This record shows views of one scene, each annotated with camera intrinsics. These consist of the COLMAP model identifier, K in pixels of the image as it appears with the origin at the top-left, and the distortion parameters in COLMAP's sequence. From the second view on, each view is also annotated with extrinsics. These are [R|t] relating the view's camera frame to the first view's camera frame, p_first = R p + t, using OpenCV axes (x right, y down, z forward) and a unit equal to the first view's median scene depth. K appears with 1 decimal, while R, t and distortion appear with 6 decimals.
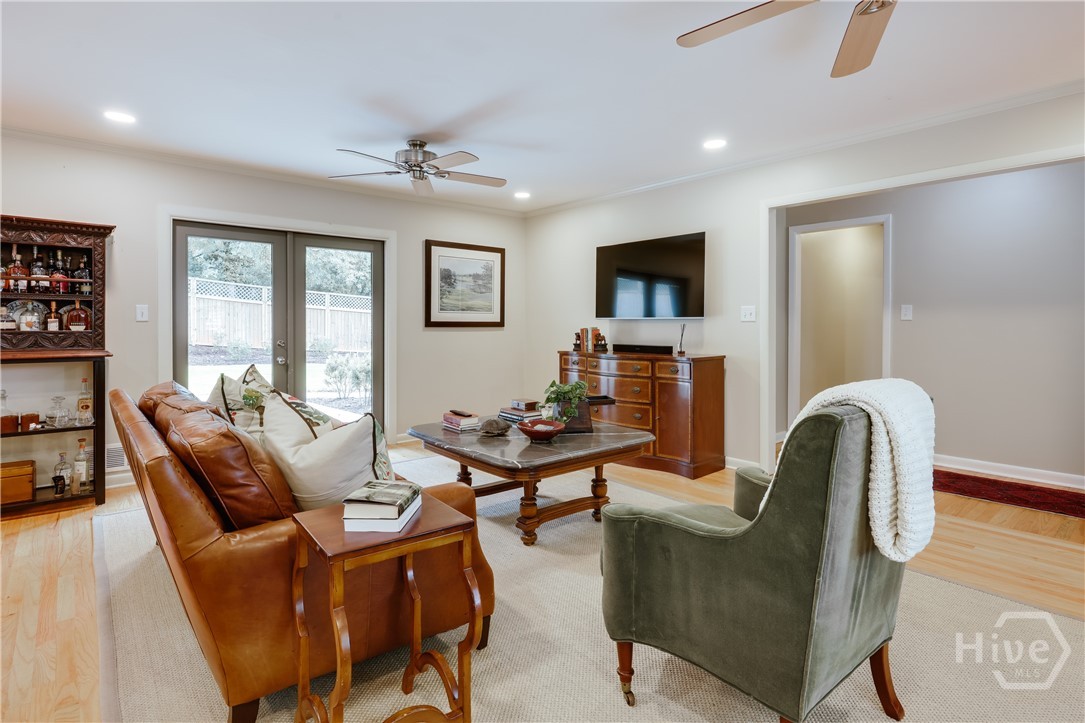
lens RADIAL K [[553.9, 0, 546.3], [0, 553.9, 332.8], [0, 0, 1]] dist [0.000386, 0.000080]
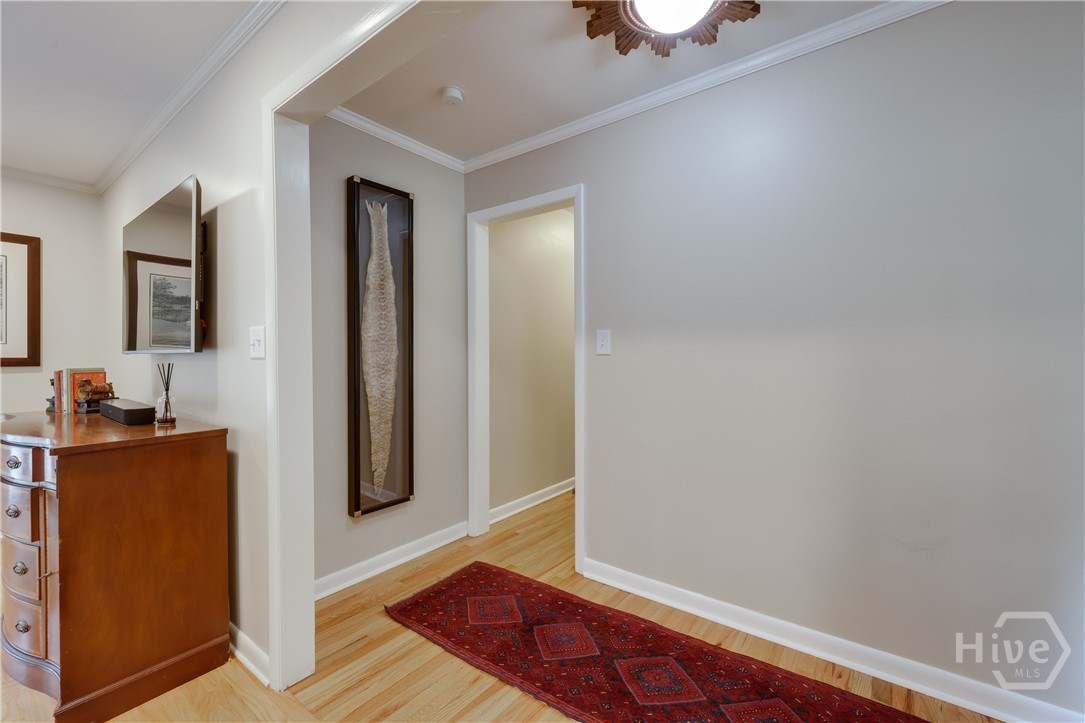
lens RADIAL K [[465.1, 0, 542.1], [0, 465.1, 361.8], [0, 0, 1]] dist [-0.002907, -0.000355]
pose [[0.978030, -0.005403, 0.208396, 0.466070], [0.006405, 0.999971, -0.004133, -0.012533], [-0.208367, 0.005377, 0.978036, 0.496958]]
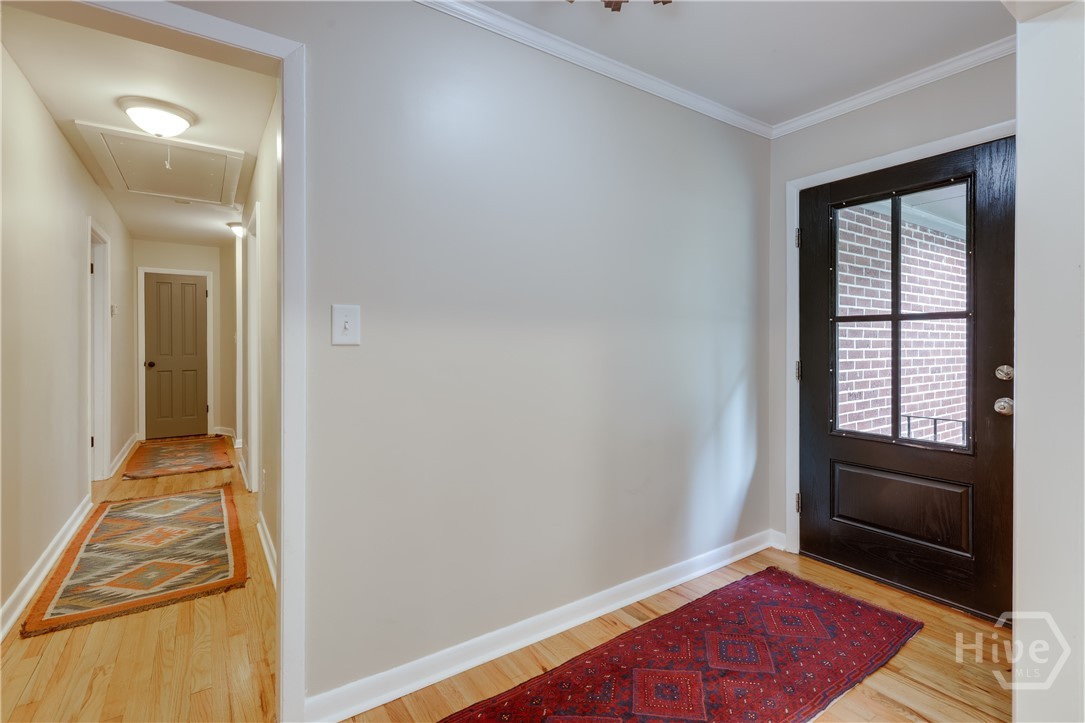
lens RADIAL K [[489.2, 0, 542.3], [0, 489.2, 350.7], [0, 0, 1]] dist [0.001958, -0.000030]
pose [[0.100154, -0.005214, 0.994958, 0.322201], [0.019936, 0.999796, 0.003233, -0.016428], [-0.994772, 0.019512, 0.100238, 0.817238]]
